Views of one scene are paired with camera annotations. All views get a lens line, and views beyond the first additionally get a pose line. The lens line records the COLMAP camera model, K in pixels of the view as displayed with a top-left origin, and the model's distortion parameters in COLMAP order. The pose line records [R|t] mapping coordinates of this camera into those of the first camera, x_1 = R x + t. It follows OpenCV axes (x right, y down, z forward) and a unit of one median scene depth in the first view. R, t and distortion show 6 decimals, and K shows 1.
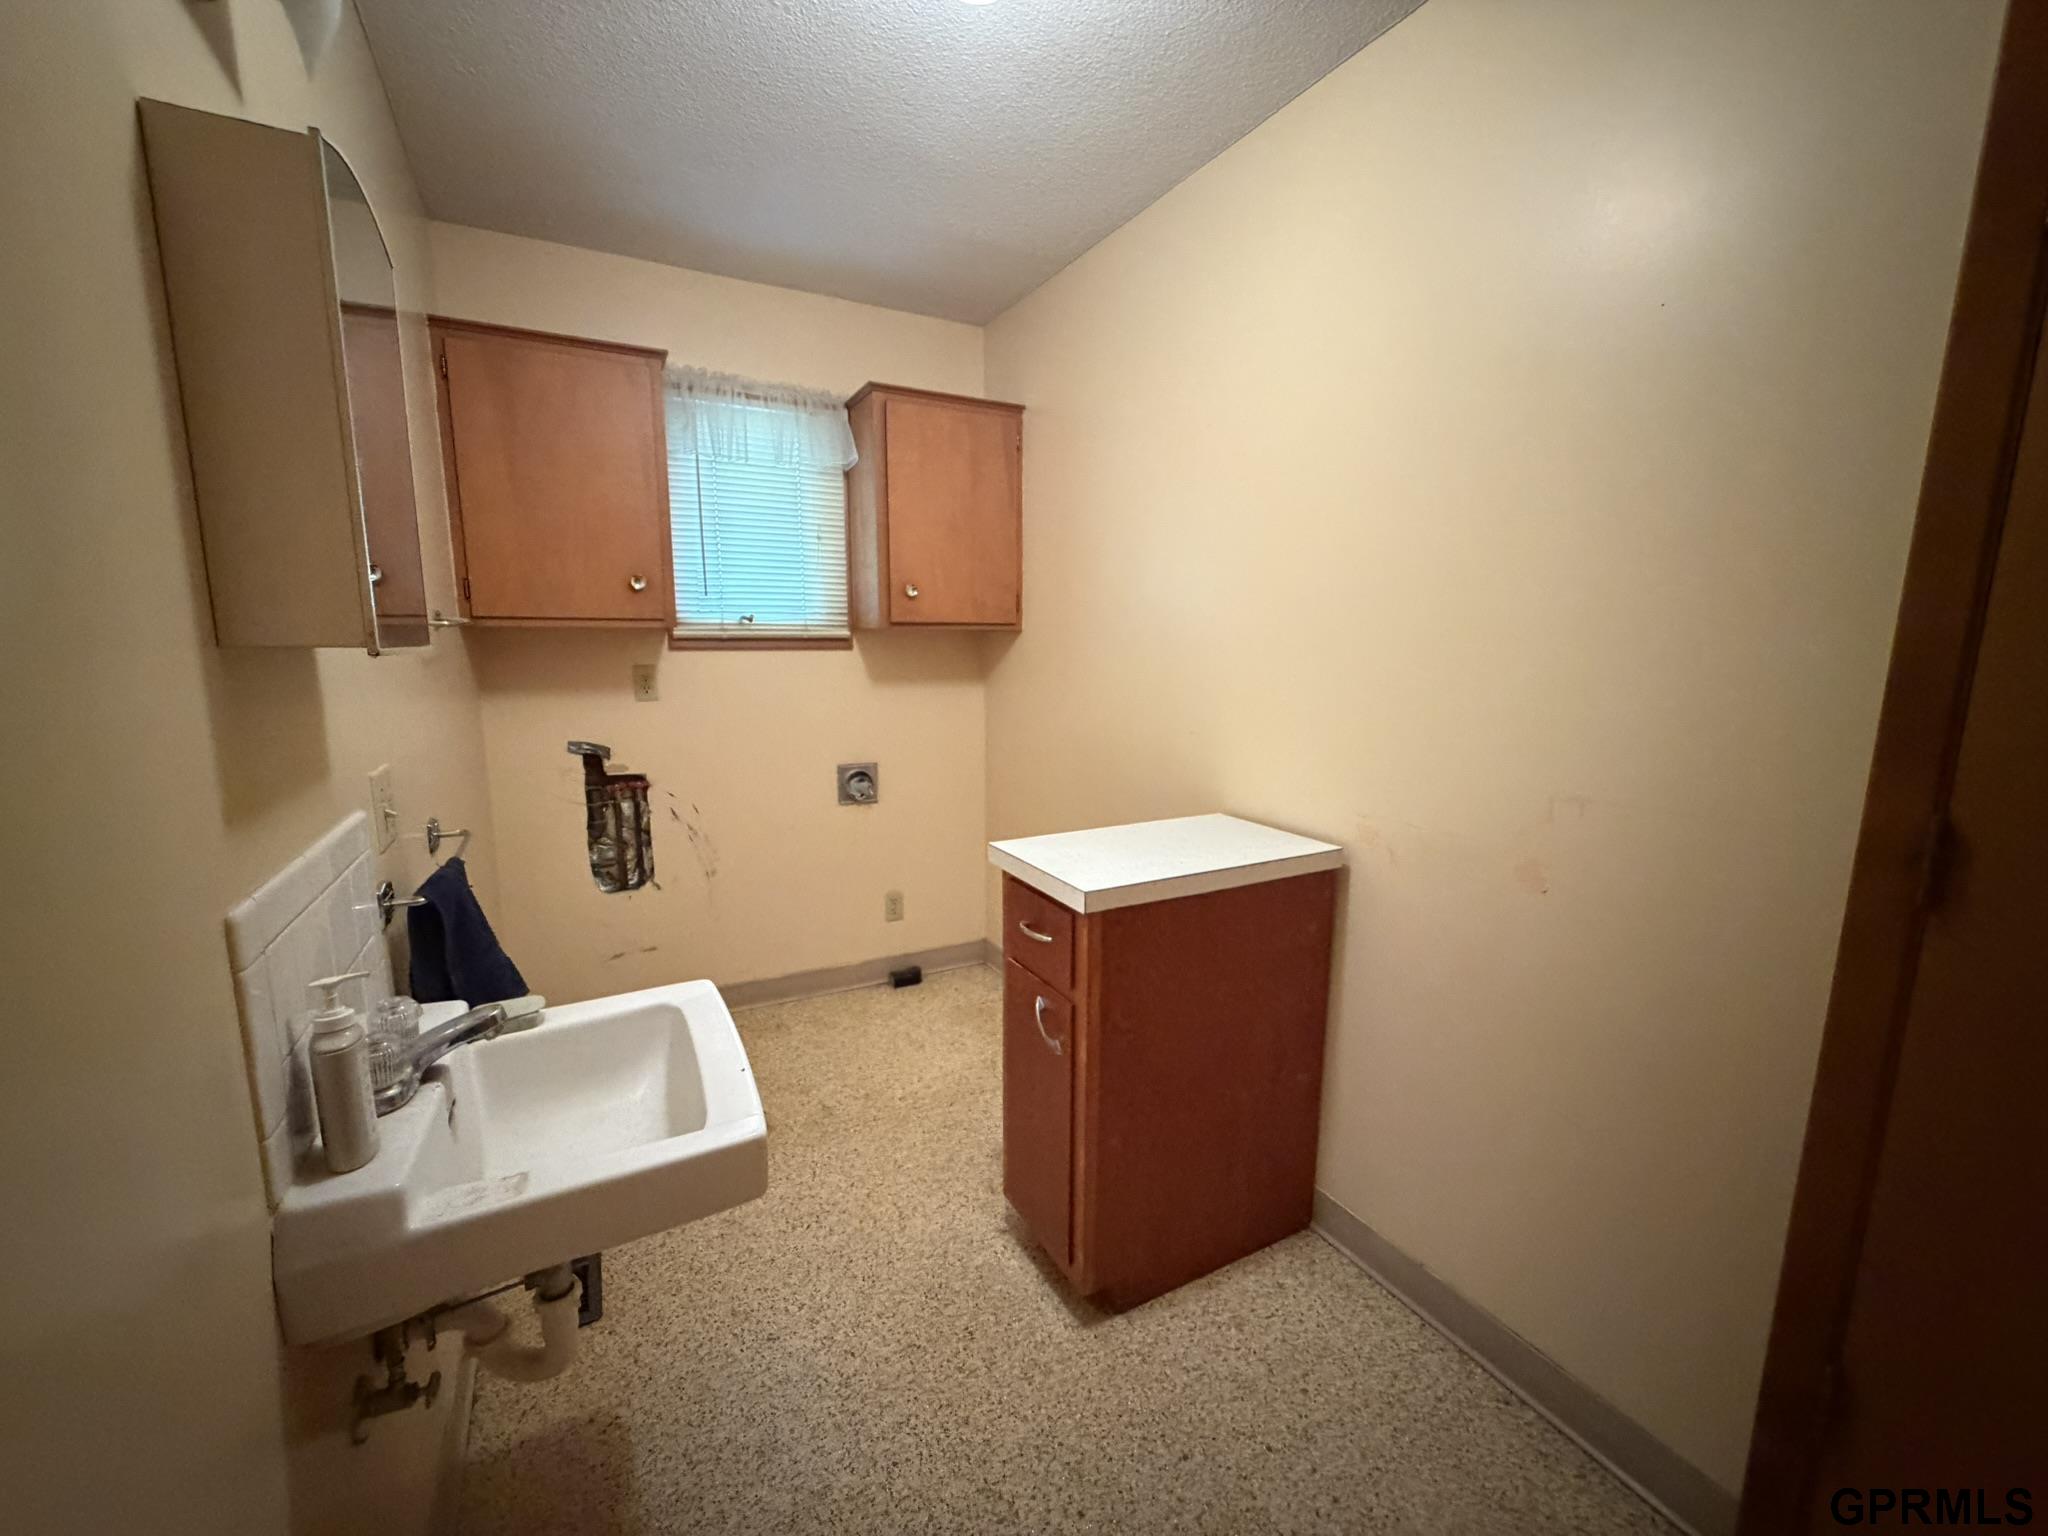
lens RADIAL K [[821.2, 0, 1017.9], [0, 821.2, 759.6], [0, 0, 1]] dist [0.002011, -0.000784]
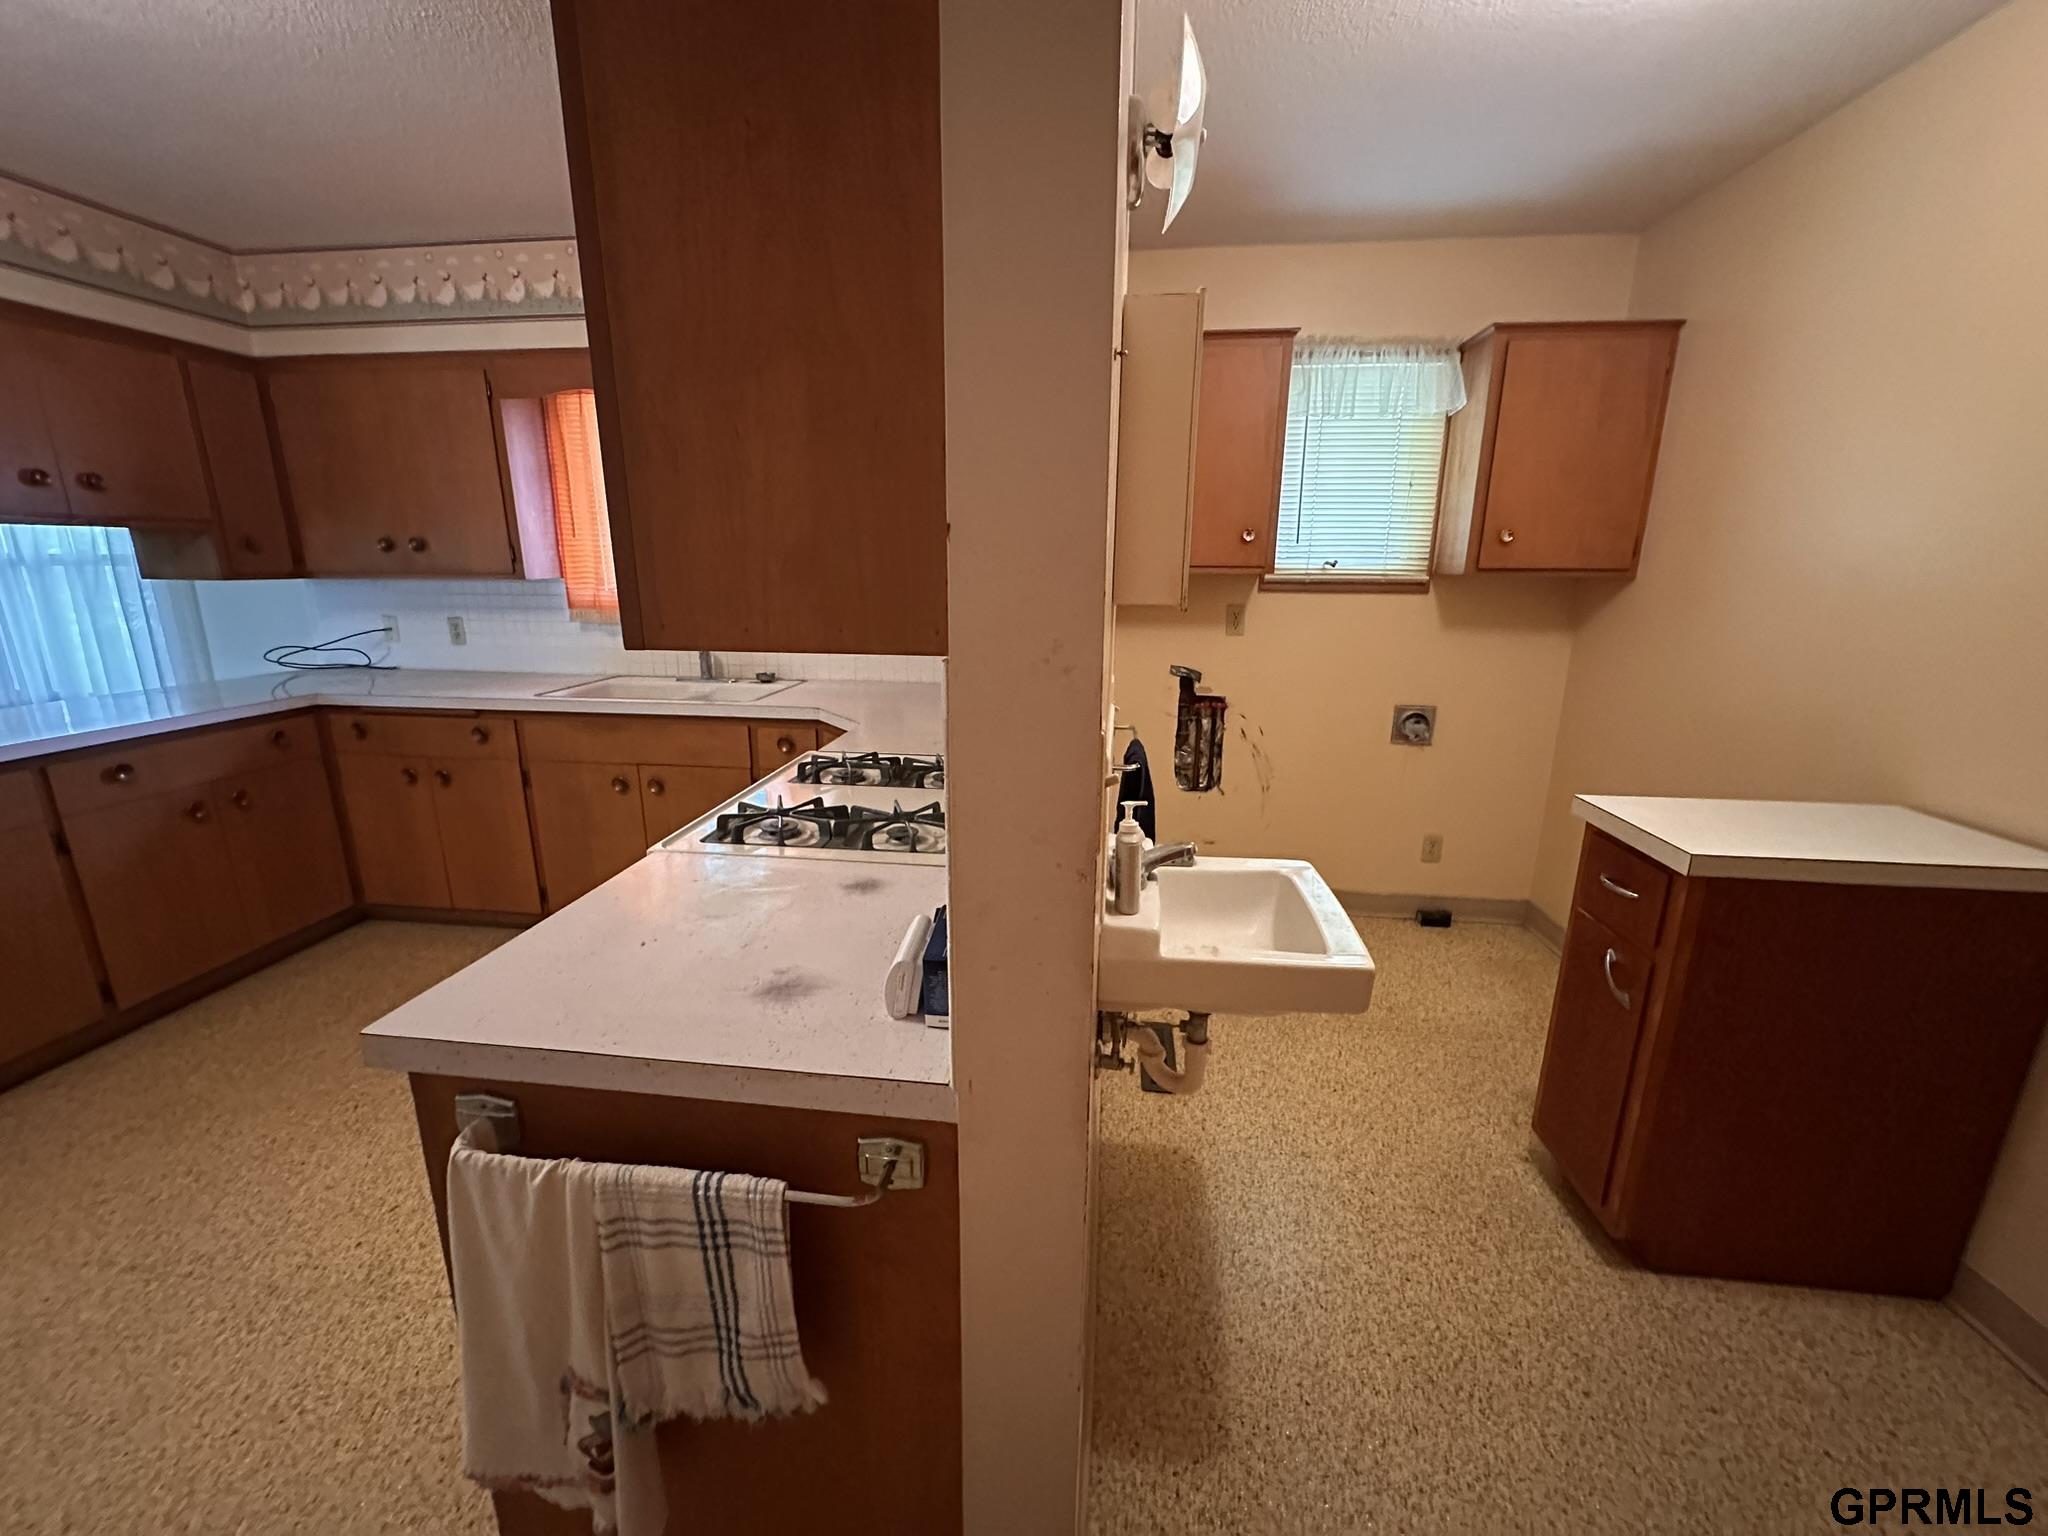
lens RADIAL K [[812.9, 0, 1025.5], [0, 812.9, 767.1], [0, 0, 1]] dist [-0.002375, 0.000500]
pose [[0.823000, 0.138862, -0.550807, -0.043124], [-0.088327, 0.989149, 0.117396, 0.007884], [0.561133, -0.047966, 0.826335, -0.209457]]
